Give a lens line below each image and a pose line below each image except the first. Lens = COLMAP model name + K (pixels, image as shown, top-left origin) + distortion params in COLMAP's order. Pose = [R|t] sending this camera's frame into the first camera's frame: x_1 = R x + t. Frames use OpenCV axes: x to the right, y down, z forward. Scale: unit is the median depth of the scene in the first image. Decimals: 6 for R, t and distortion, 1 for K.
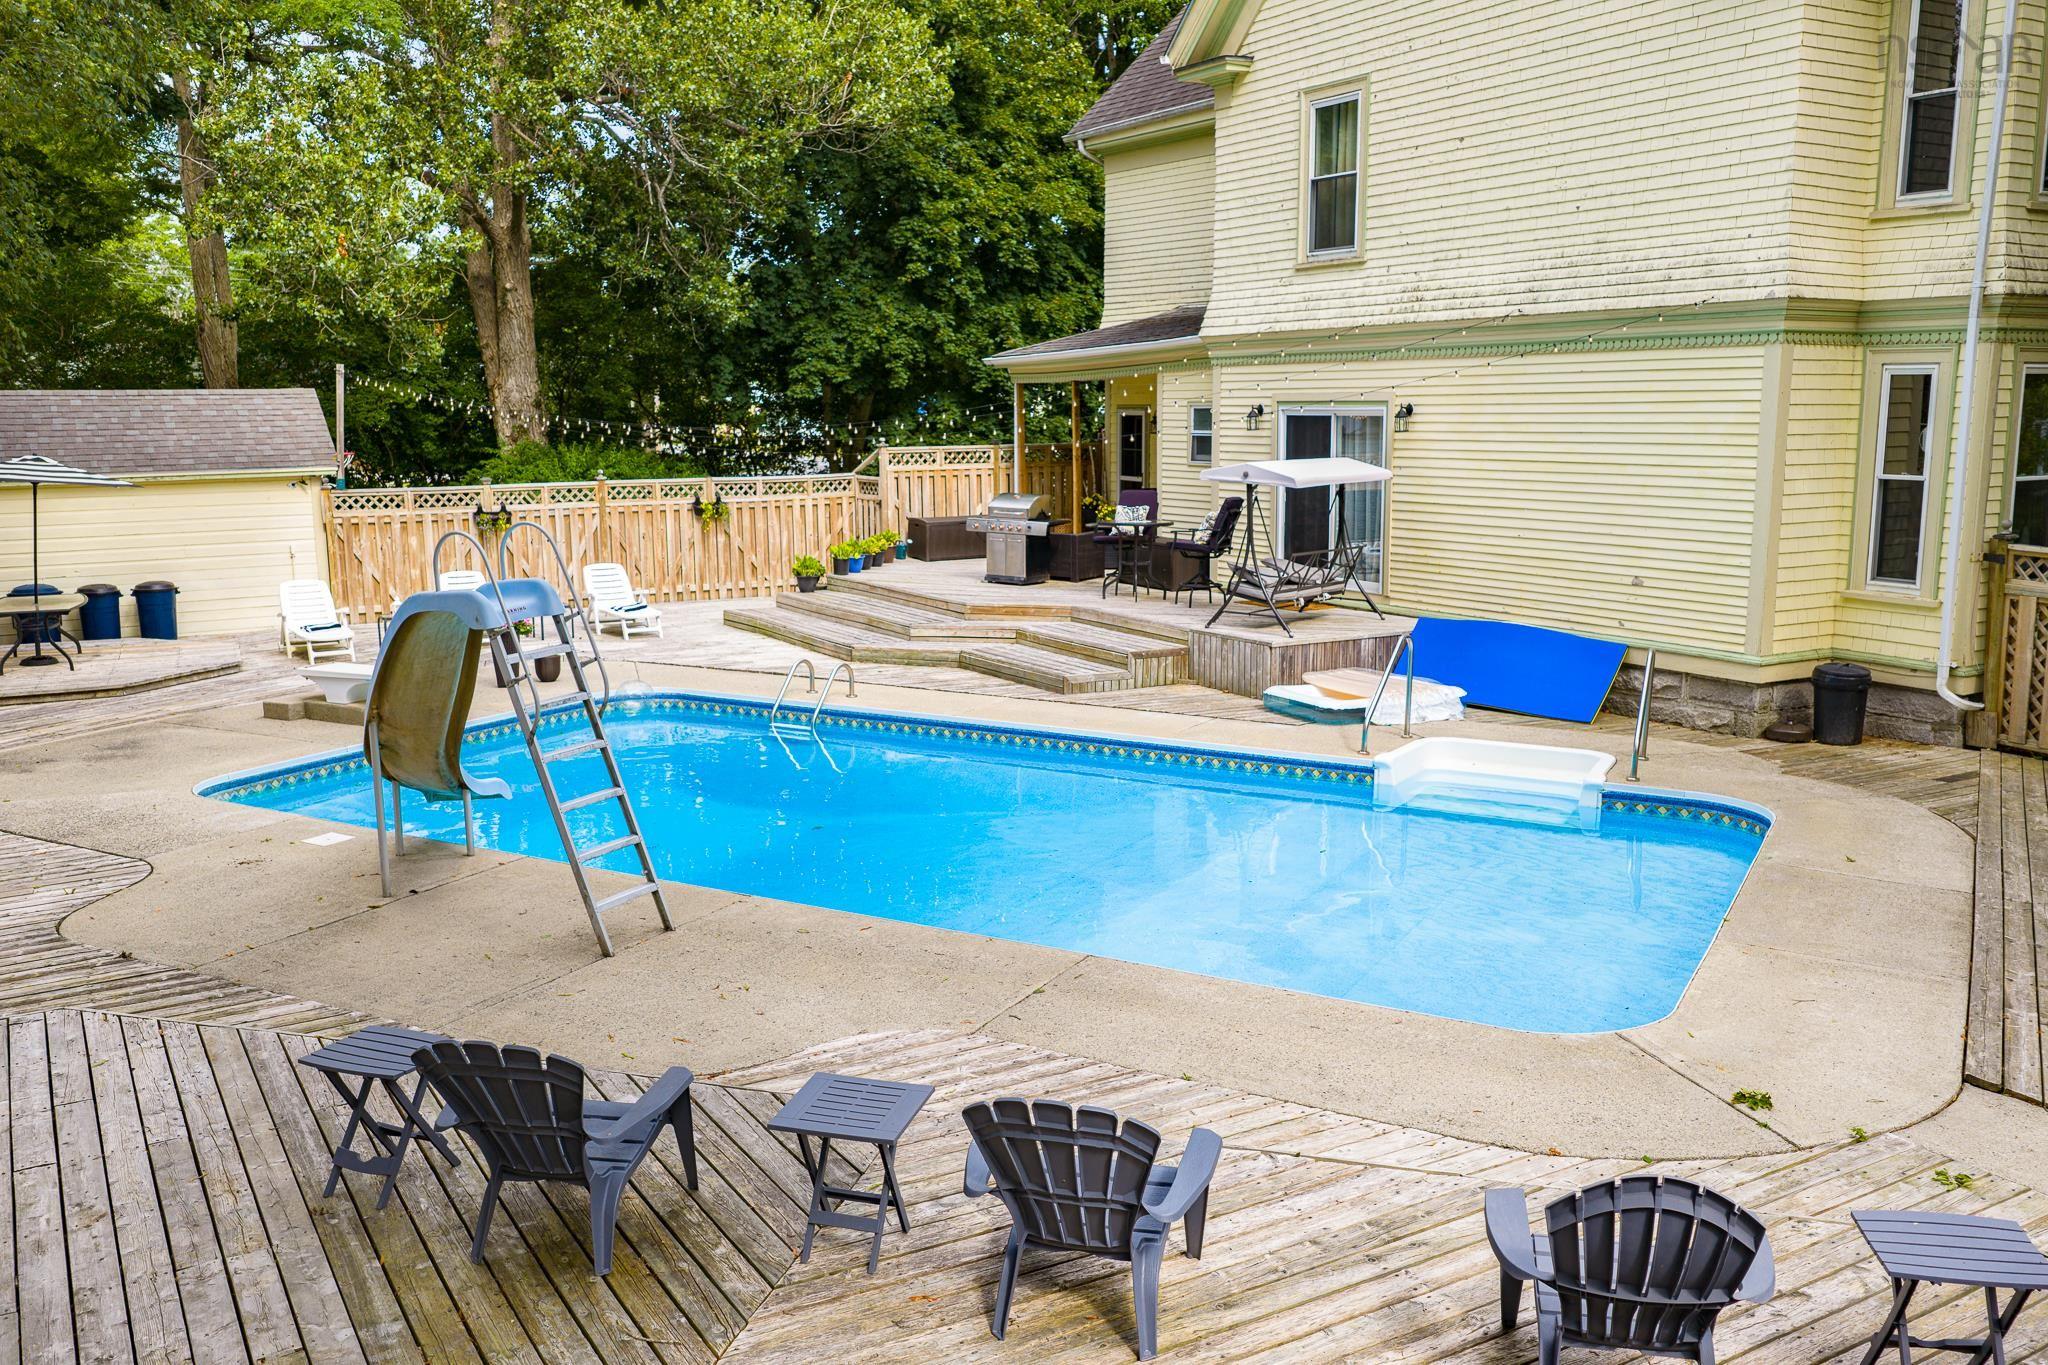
lens RADIAL K [[1681.8, 0, 1024.0], [0, 1681.8, 682.5], [0, 0, 1]] dist [0.027532, -0.056378]
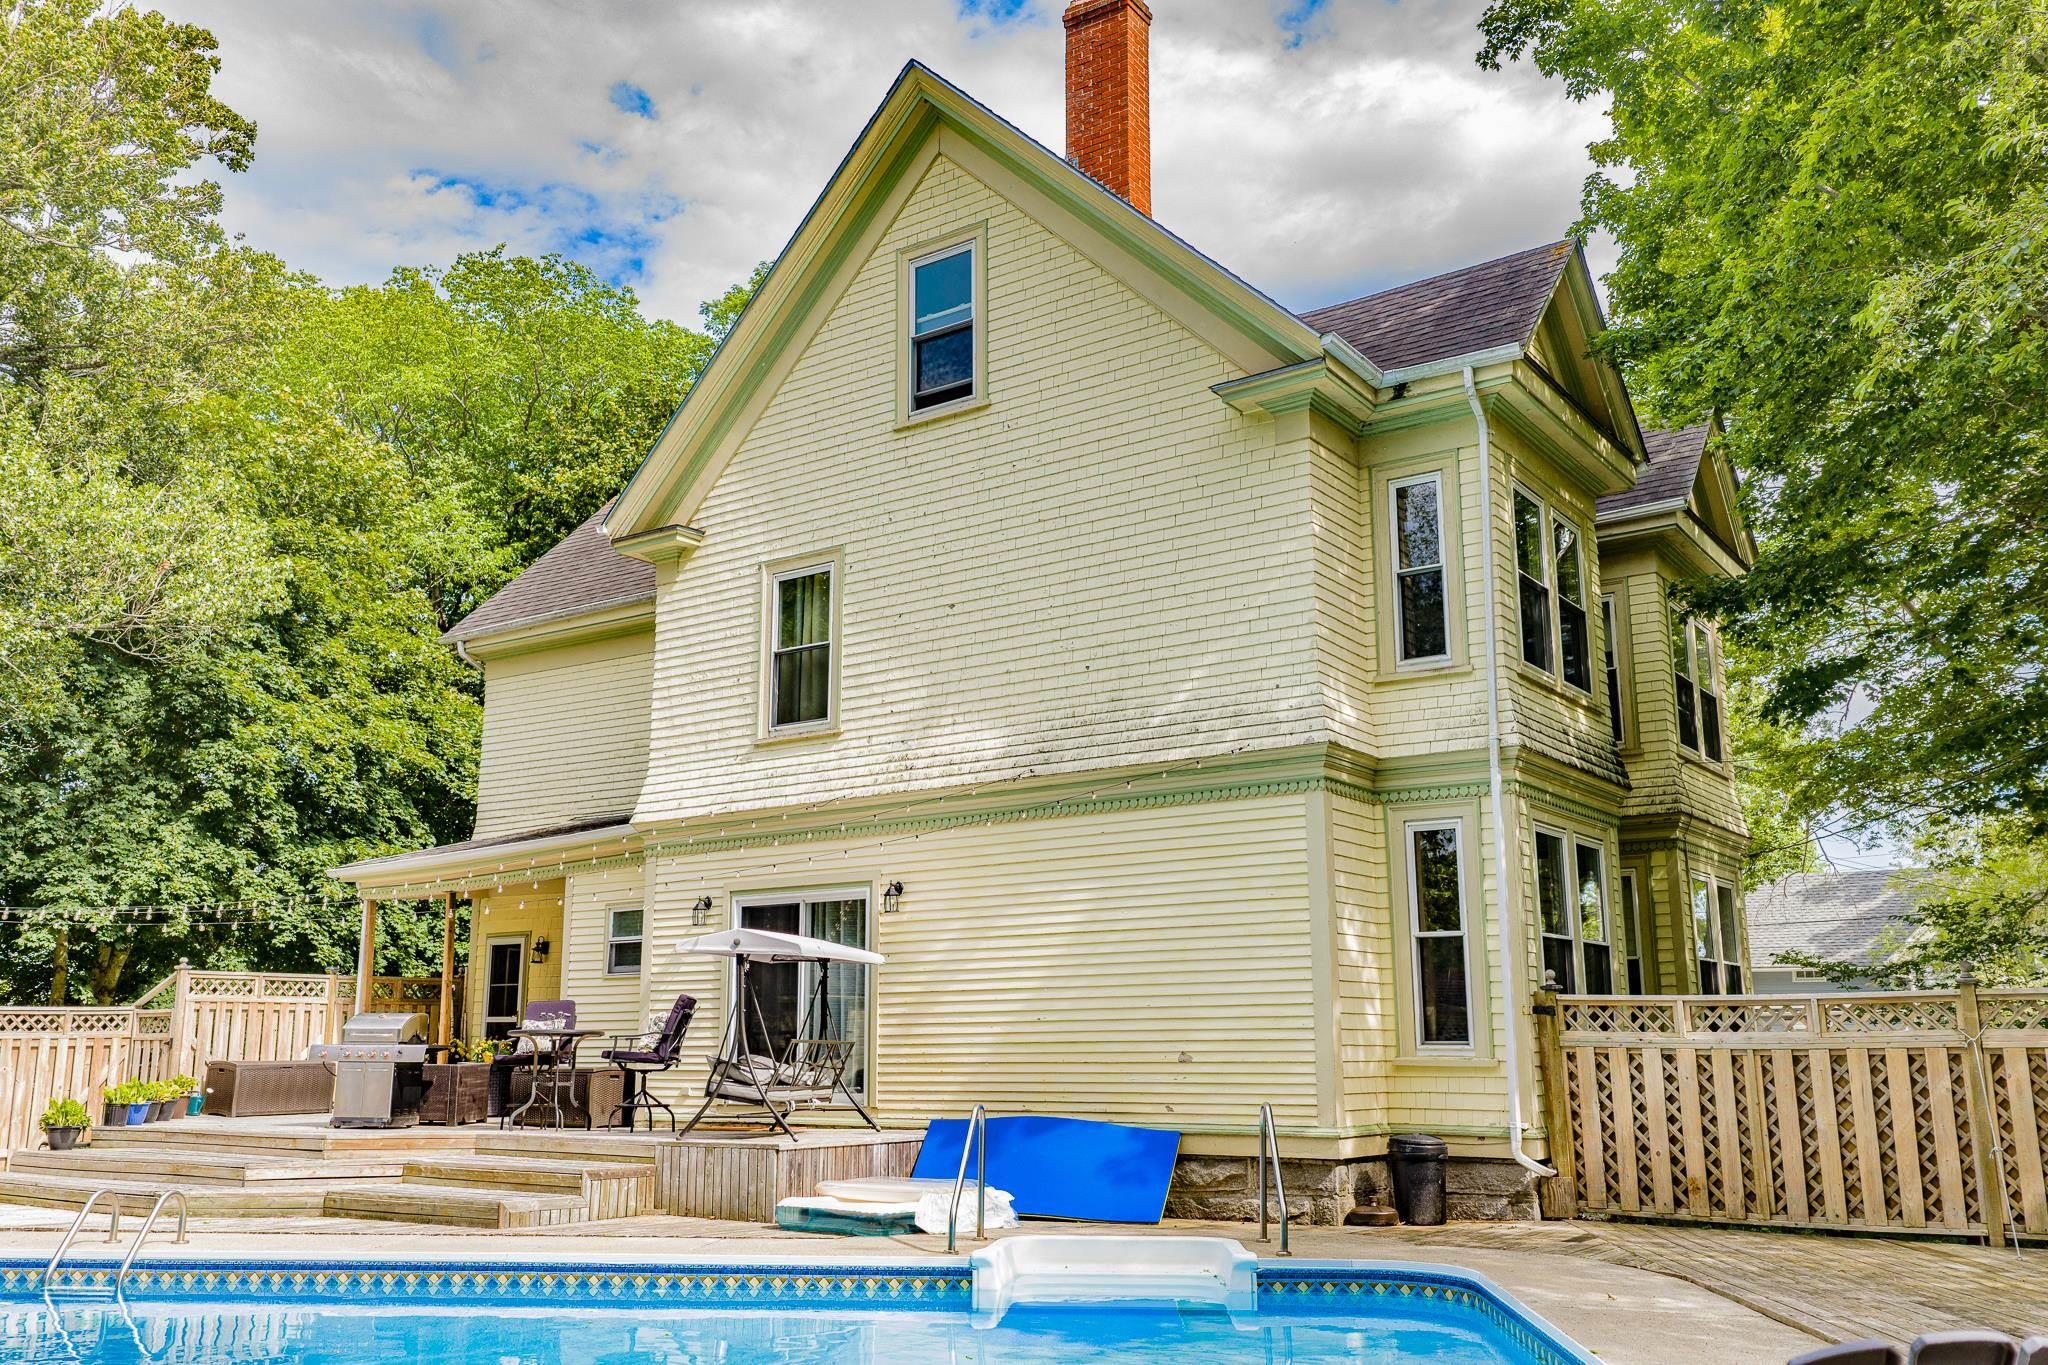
lens RADIAL K [[1681.8, 0, 1024.0], [0, 1681.8, 682.5], [0, 0, 1]] dist [0.027532, -0.056378]
pose [[0.909807, 0.090658, 0.405009, -0.081051], [0.066019, 0.931813, -0.356883, 0.058360], [-0.409747, 0.351433, 0.841785, 0.182116]]
